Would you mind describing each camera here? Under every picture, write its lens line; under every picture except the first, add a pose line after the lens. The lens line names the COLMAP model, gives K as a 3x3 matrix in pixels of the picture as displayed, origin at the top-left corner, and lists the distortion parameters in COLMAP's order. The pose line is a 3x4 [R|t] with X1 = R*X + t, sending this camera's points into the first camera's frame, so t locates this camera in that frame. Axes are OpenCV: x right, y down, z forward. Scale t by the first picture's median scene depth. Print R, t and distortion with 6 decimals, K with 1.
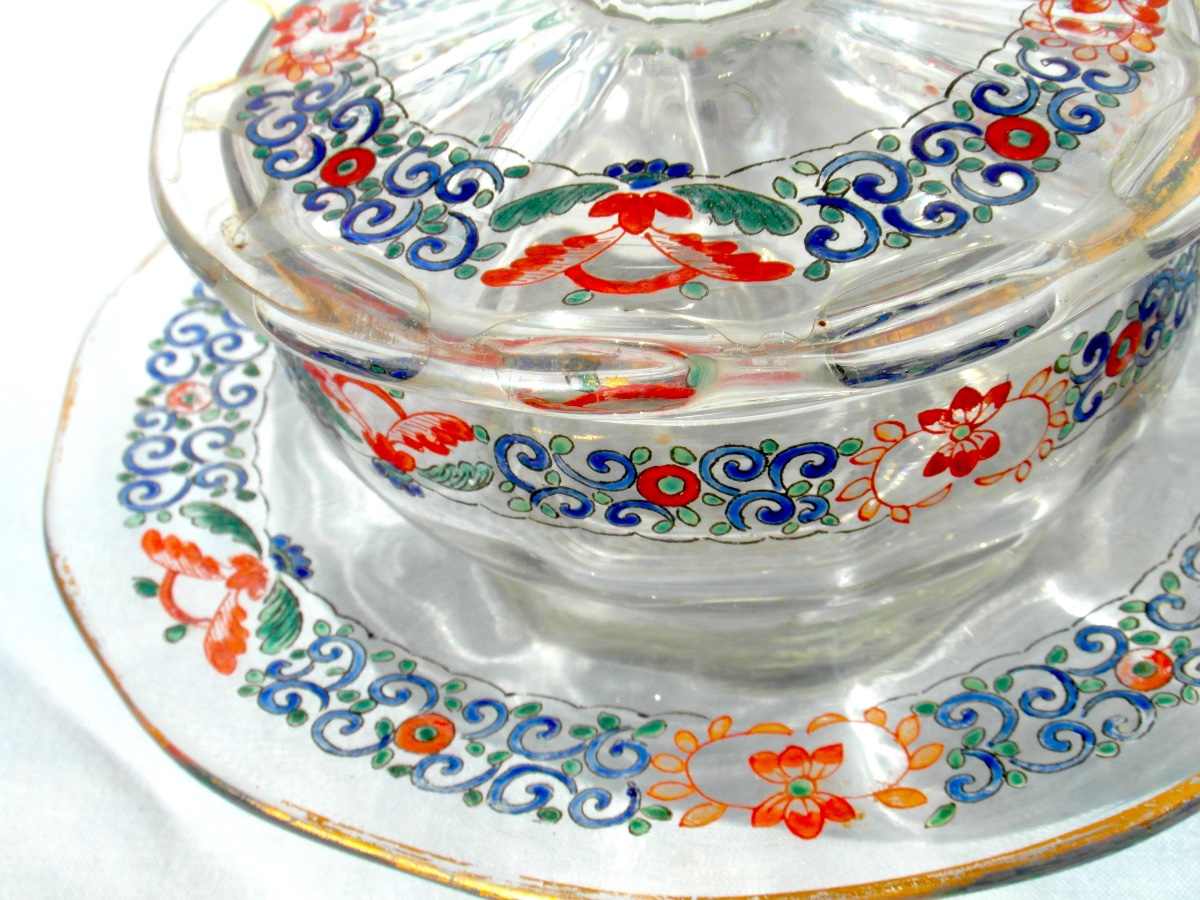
lens RADIAL K [[1916.5, 0, 611.0], [0, 1916.5, 459.2], [0, 0, 1]] dist [-0.231168, 0.000000]
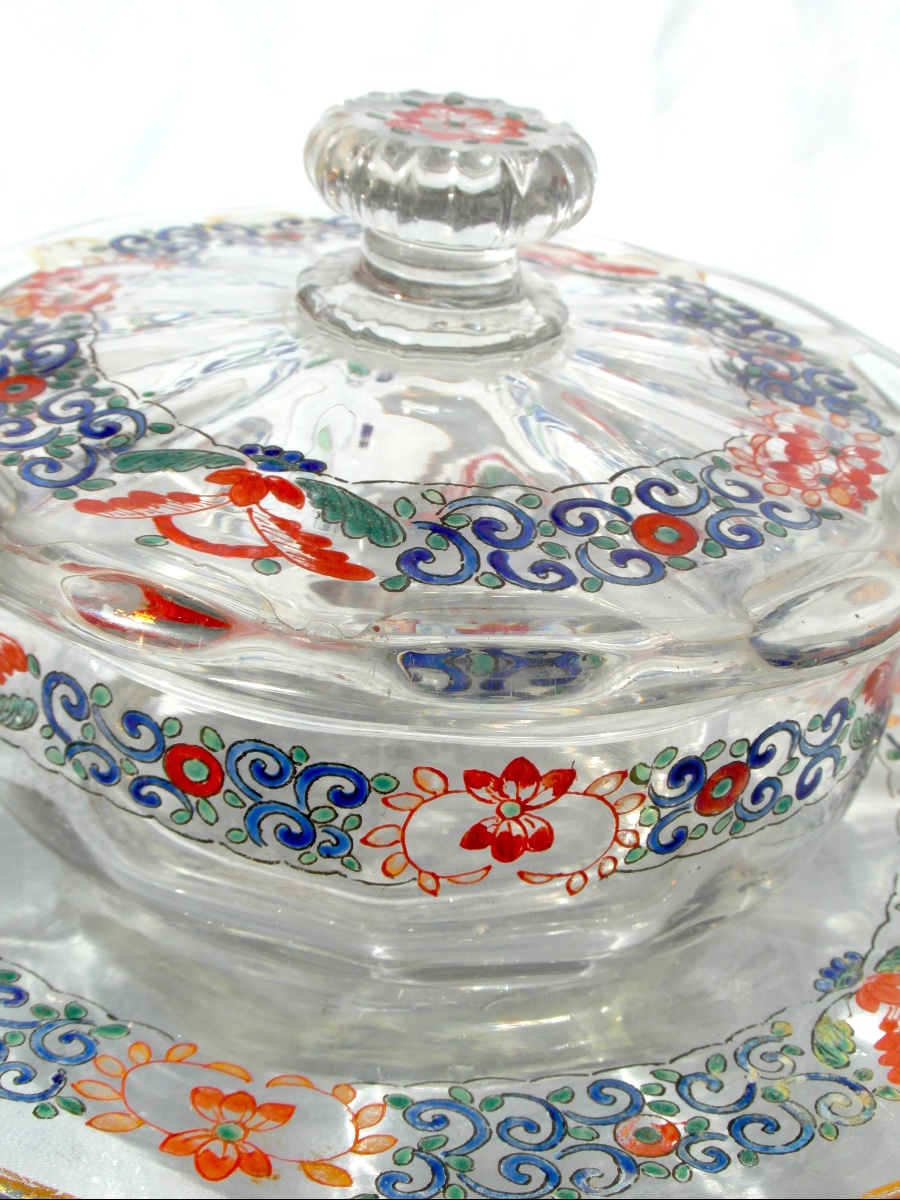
lens RADIAL K [[1867.1, 0, 445.8], [0, 1867.1, 607.8], [0, 0, 1]] dist [-0.220932, 0.000000]
pose [[0.953809, 0.290051, -0.078225, 0.192767], [-0.300155, 0.930929, -0.208033, 0.090256], [0.012482, 0.221903, 0.974989, 0.095213]]
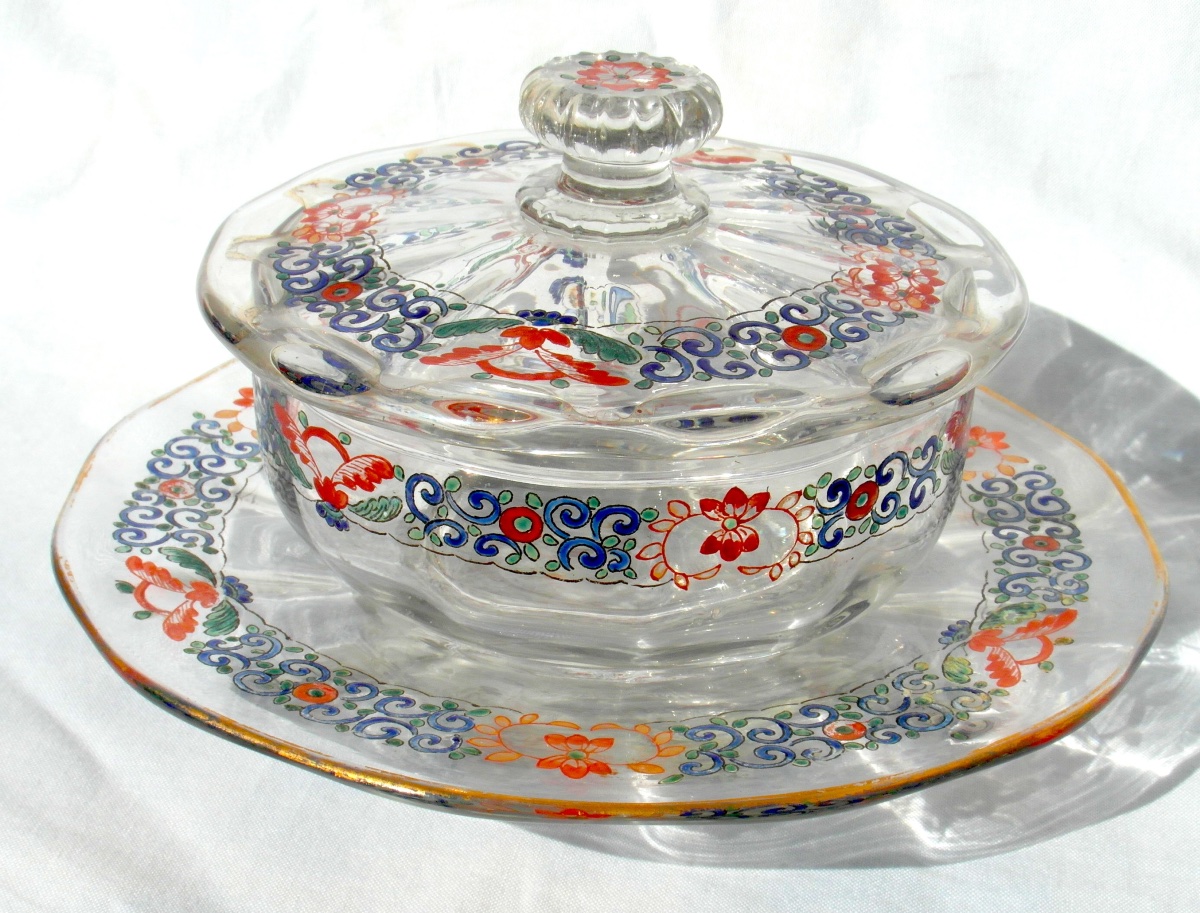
lens RADIAL K [[2247.8, 0, 583.7], [0, 2247.8, 549.5], [0, 0, 1]] dist [-0.218816, 0.000000]
pose [[0.984627, 0.174092, -0.014203, 0.101183], [-0.172902, 0.959890, -0.220719, 0.386689], [-0.024792, 0.219781, 0.975234, -0.620266]]
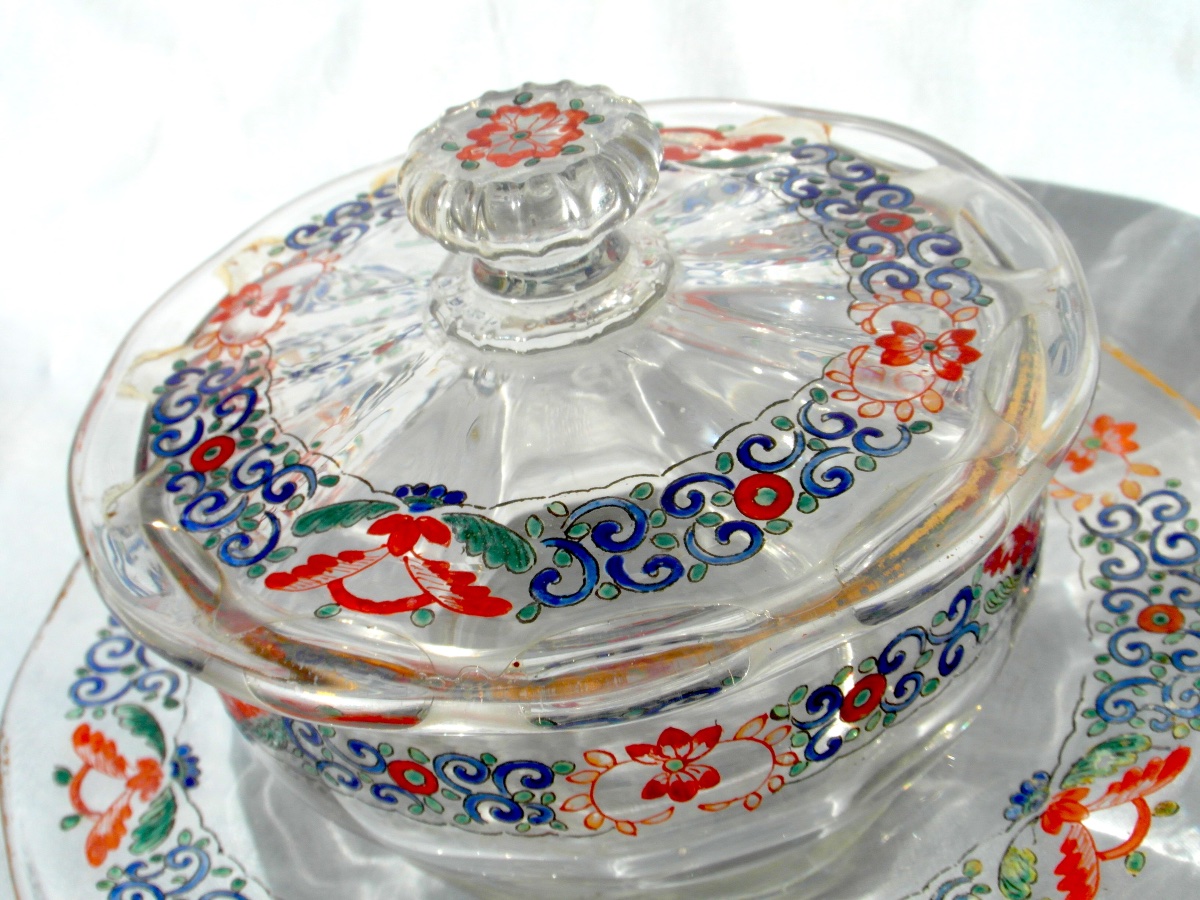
lens RADIAL K [[1867.1, 0, 585.7], [0, 1867.1, 430.0], [0, 0, 1]] dist [-0.220932, 0.000000]
pose [[0.973324, 0.092540, -0.209946, 0.332130], [-0.105434, 0.993115, -0.051054, -0.141527], [0.203776, 0.071827, 0.976379, -0.053073]]
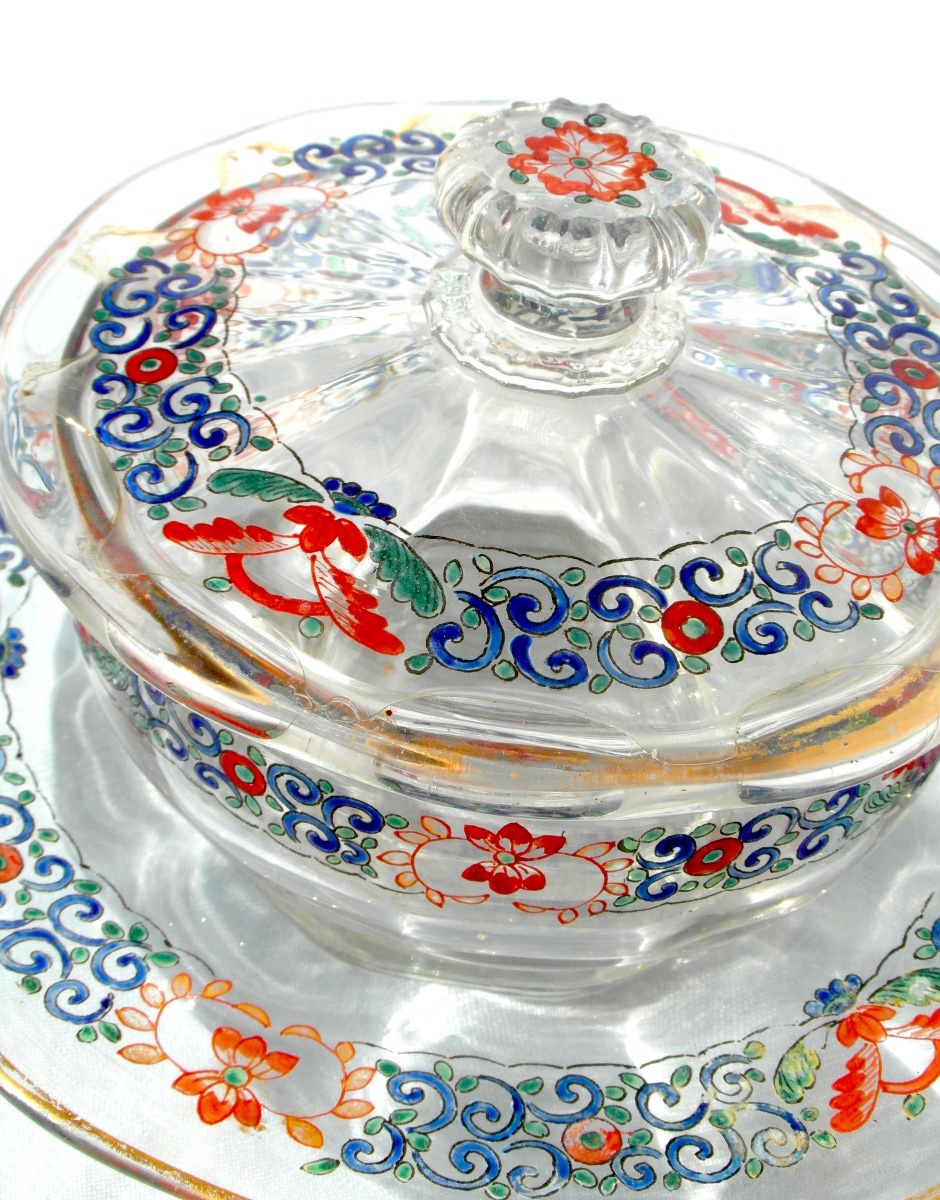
lens RADIAL K [[1999.7, 0, 452.6], [0, 1999.7, 568.6], [0, 0, 1]] dist [-0.218758, 0.000000]
pose [[0.878435, 0.443621, -0.177632, 0.275908], [-0.439288, 0.895975, 0.065231, -0.209427], [0.188092, 0.020731, 0.981933, -0.073915]]
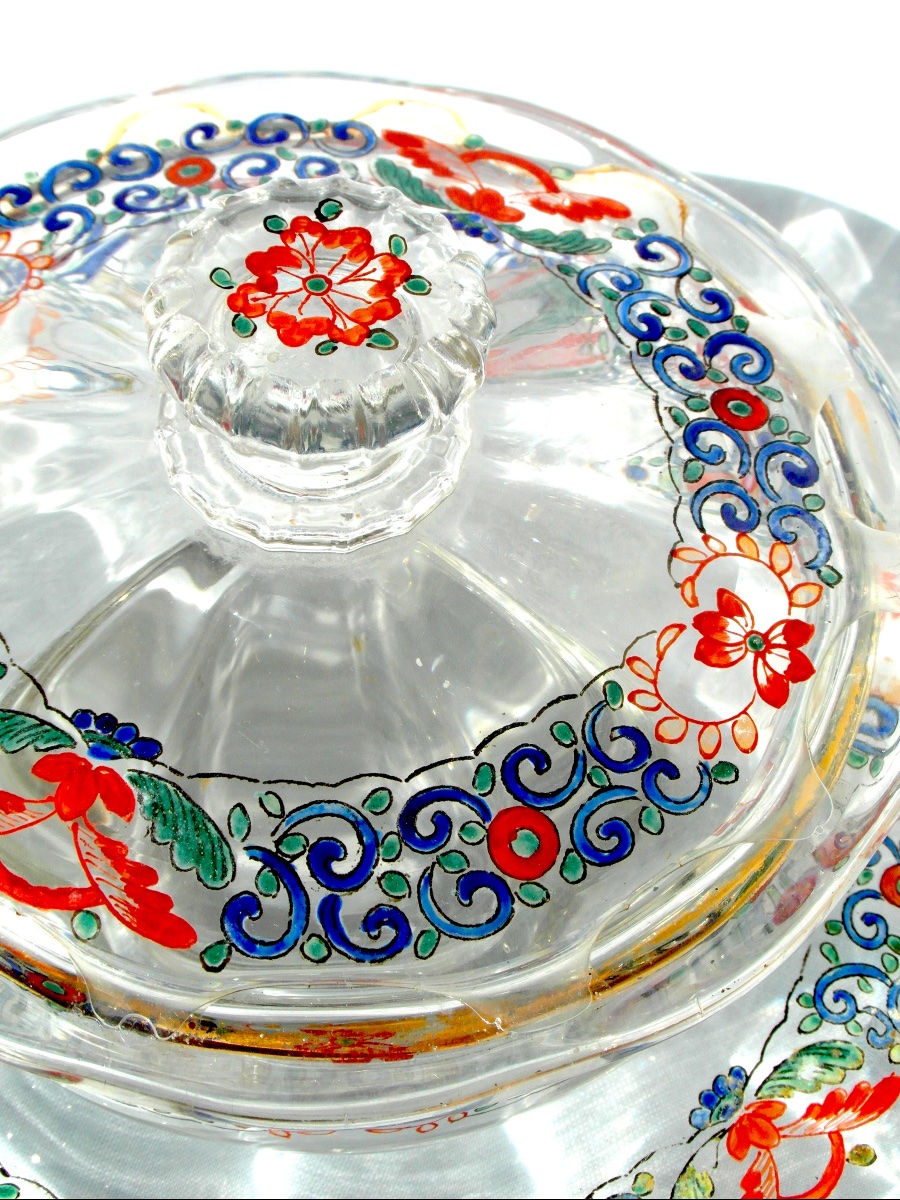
lens RADIAL K [[1867.1, 0, 453.9], [0, 1867.1, 594.0], [0, 0, 1]] dist [-0.220932, 0.000000]
pose [[0.942181, 0.334889, -0.012001, 0.155705], [-0.322272, 0.915338, 0.241450, -0.468173], [0.091844, -0.223622, 0.970339, 0.184360]]
